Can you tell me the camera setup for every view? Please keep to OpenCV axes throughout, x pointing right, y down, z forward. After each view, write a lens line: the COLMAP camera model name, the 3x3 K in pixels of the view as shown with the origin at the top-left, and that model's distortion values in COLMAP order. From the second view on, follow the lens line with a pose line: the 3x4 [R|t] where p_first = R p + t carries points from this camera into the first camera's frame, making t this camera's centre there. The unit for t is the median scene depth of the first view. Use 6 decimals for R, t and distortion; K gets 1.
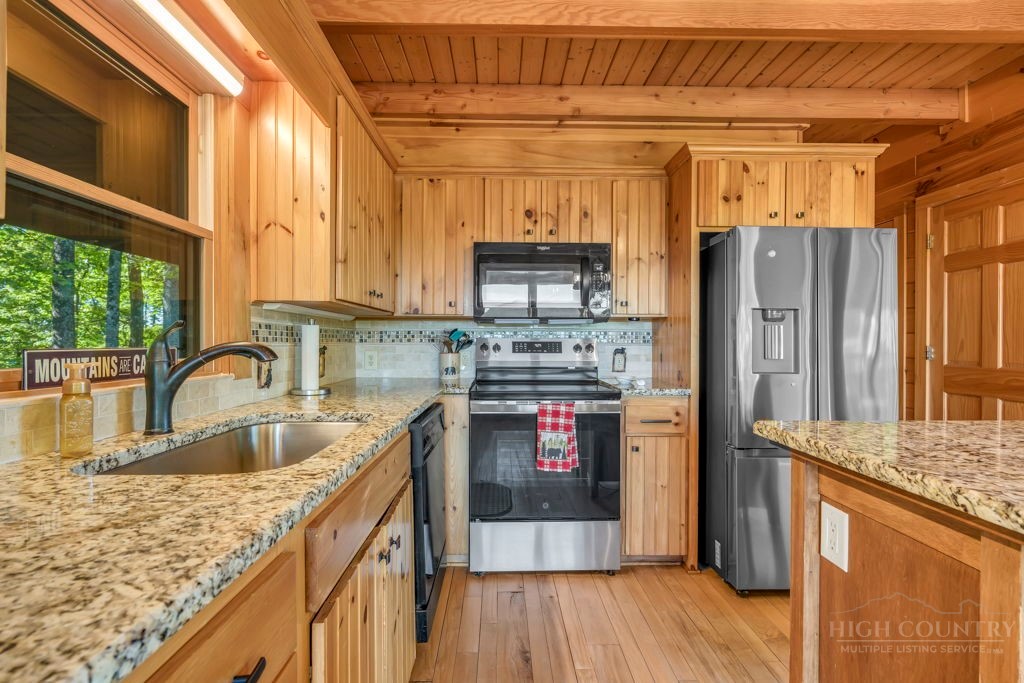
lens RADIAL K [[472.0, 0, 511.2], [0, 472.0, 344.7], [0, 0, 1]] dist [0.000297, -0.000138]
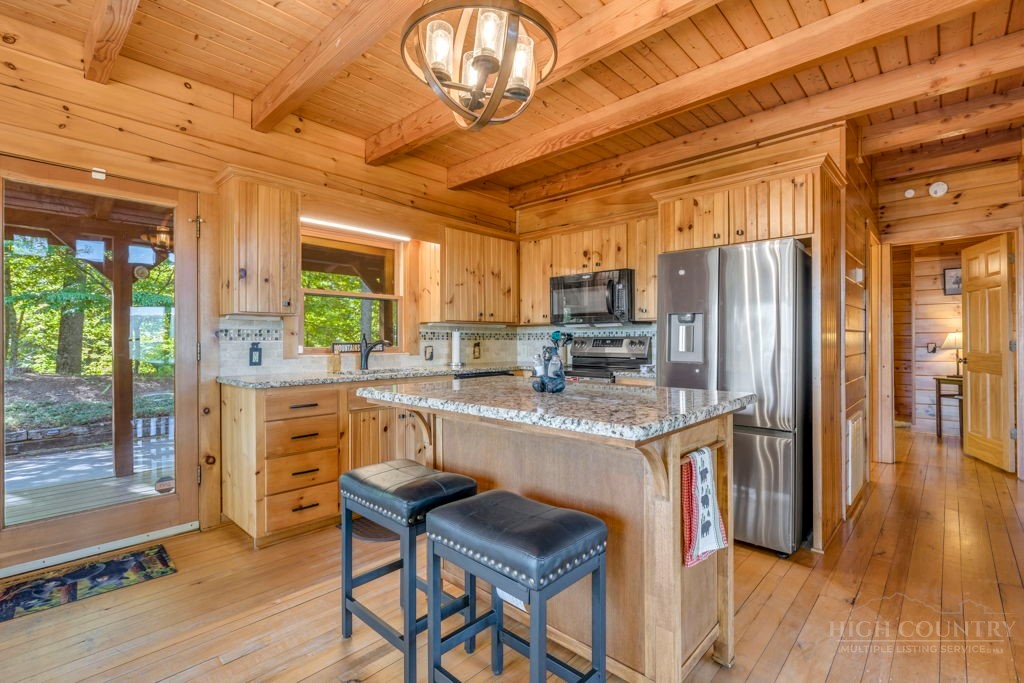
lens RADIAL K [[468.5, 0, 512.2], [0, 468.5, 336.2], [0, 0, 1]] dist [-0.000719, -0.000410]
pose [[0.715461, -0.009041, -0.698594, 0.908474], [-0.000351, 0.999911, -0.013300, 0.004793], [0.698653, 0.009761, 0.715395, -0.224841]]
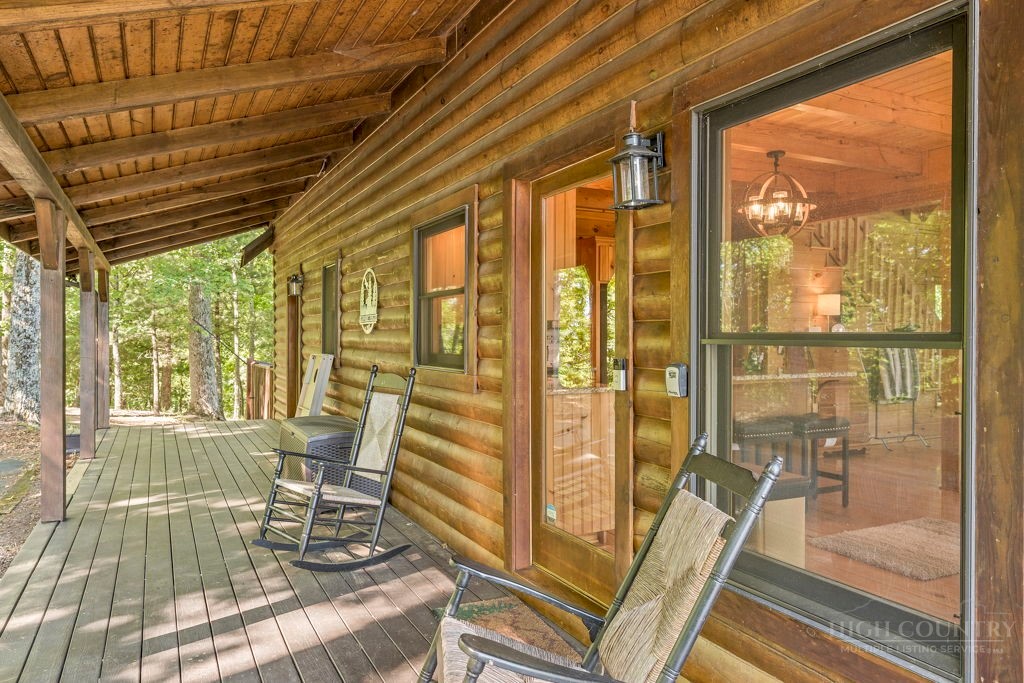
lens RADIAL K [[699.5, 0, 511.5], [0, 699.5, 336.8], [0, 0, 1]] dist [0.000032, -0.000201]
pose [[0.901577, -0.003425, 0.432605, -0.994707], [0.004885, 0.999986, -0.002263, -0.020574], [-0.432591, 0.004153, 0.901581, -1.199536]]
